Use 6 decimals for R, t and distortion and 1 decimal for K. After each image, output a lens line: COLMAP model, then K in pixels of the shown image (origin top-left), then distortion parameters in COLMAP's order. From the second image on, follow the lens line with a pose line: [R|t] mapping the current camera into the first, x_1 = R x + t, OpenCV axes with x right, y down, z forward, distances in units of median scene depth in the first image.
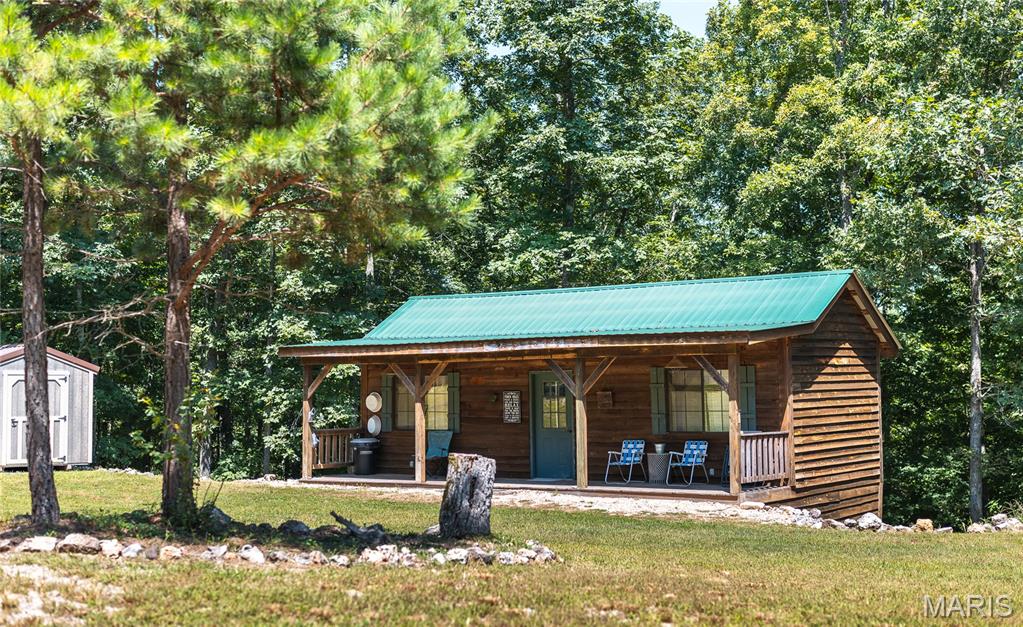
lens RADIAL K [[1433.9, 0, 513.6], [0, 1433.9, 308.7], [0, 0, 1]] dist [0.016597, 0.000000]
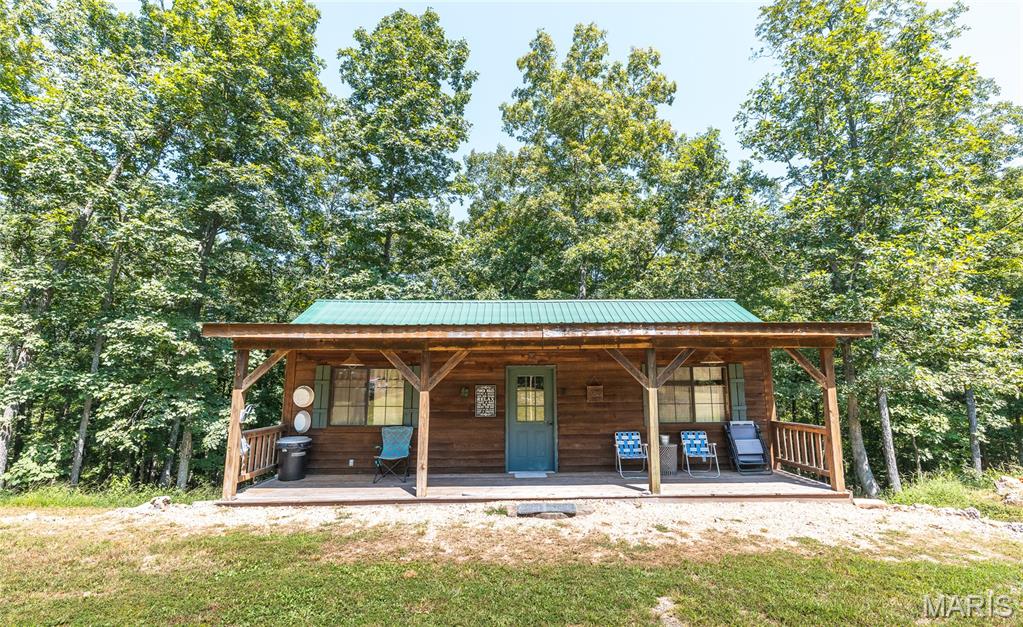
lens RADIAL K [[450.7, 0, 513.8], [0, 450.7, 317.8], [0, 0, 1]] dist [0.001613, 0.000722]
pose [[0.798066, 0.099041, 0.594375, -0.182022], [-0.036461, 0.992529, -0.116429, 0.046963], [-0.601466, 0.071247, 0.795715, 0.738575]]
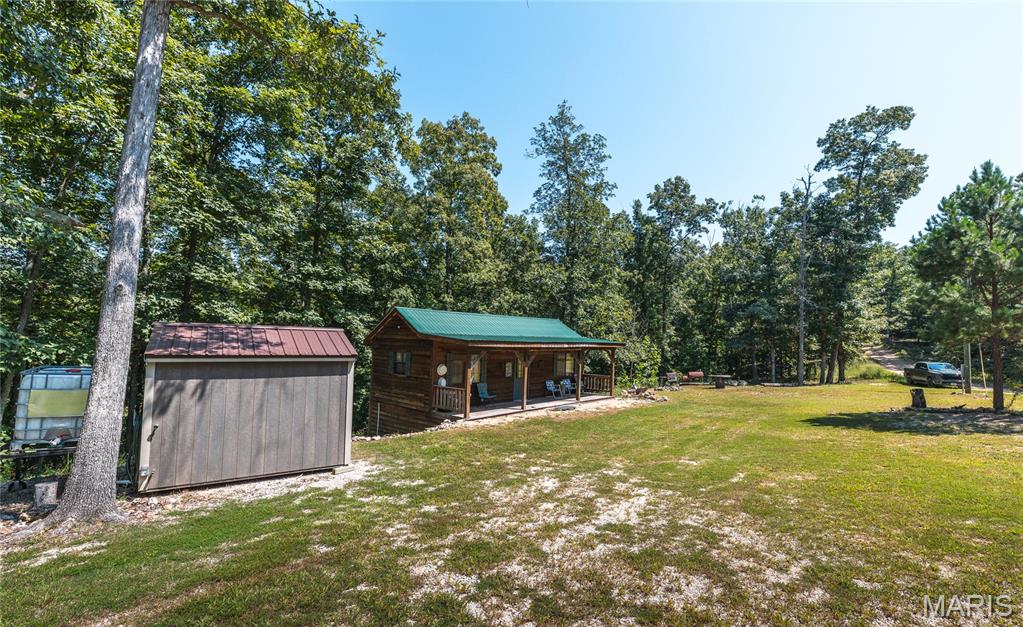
lens RADIAL K [[477.6, 0, 525.6], [0, 477.6, 320.7], [0, 0, 1]] dist [0.002476, 0.000012]
pose [[0.102050, 0.048151, 0.993613, -0.735915], [-0.079078, 0.996060, -0.040147, 0.021442], [-0.991631, -0.074476, 0.105456, 0.912105]]
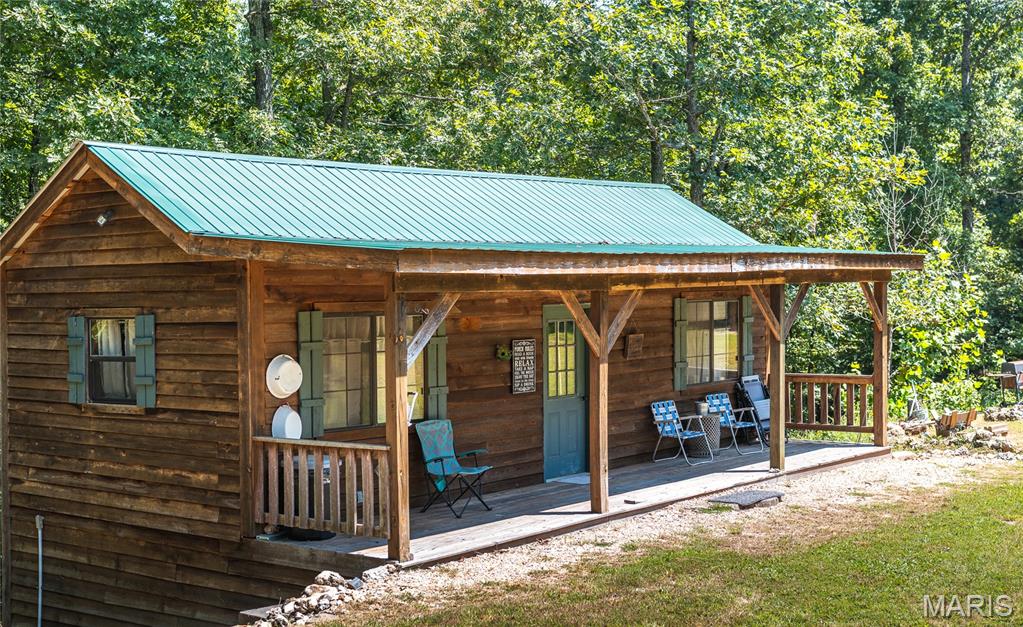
lens RADIAL K [[1433.9, 0, 512.5], [0, 1433.9, 309.5], [0, 0, 1]] dist [0.016597, 0.000000]
pose [[0.066323, -0.007123, 0.997773, -0.591082], [-0.034223, 0.999370, 0.009410, 0.040300], [-0.997211, -0.034771, 0.066037, 0.977021]]
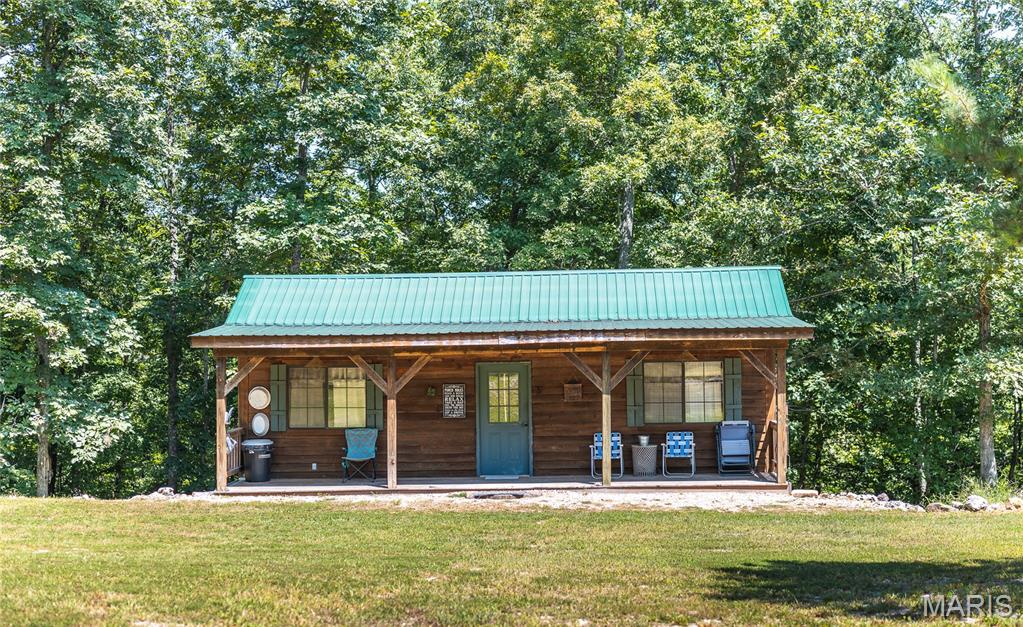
lens RADIAL K [[1433.9, 0, 516.8], [0, 1433.9, 321.3], [0, 0, 1]] dist [0.016597, 0.000000]
pose [[0.837593, 0.005774, 0.546264, -0.481711], [-0.023658, 0.999389, 0.025712, -0.008540], [-0.545782, -0.034459, 0.837218, 0.200908]]
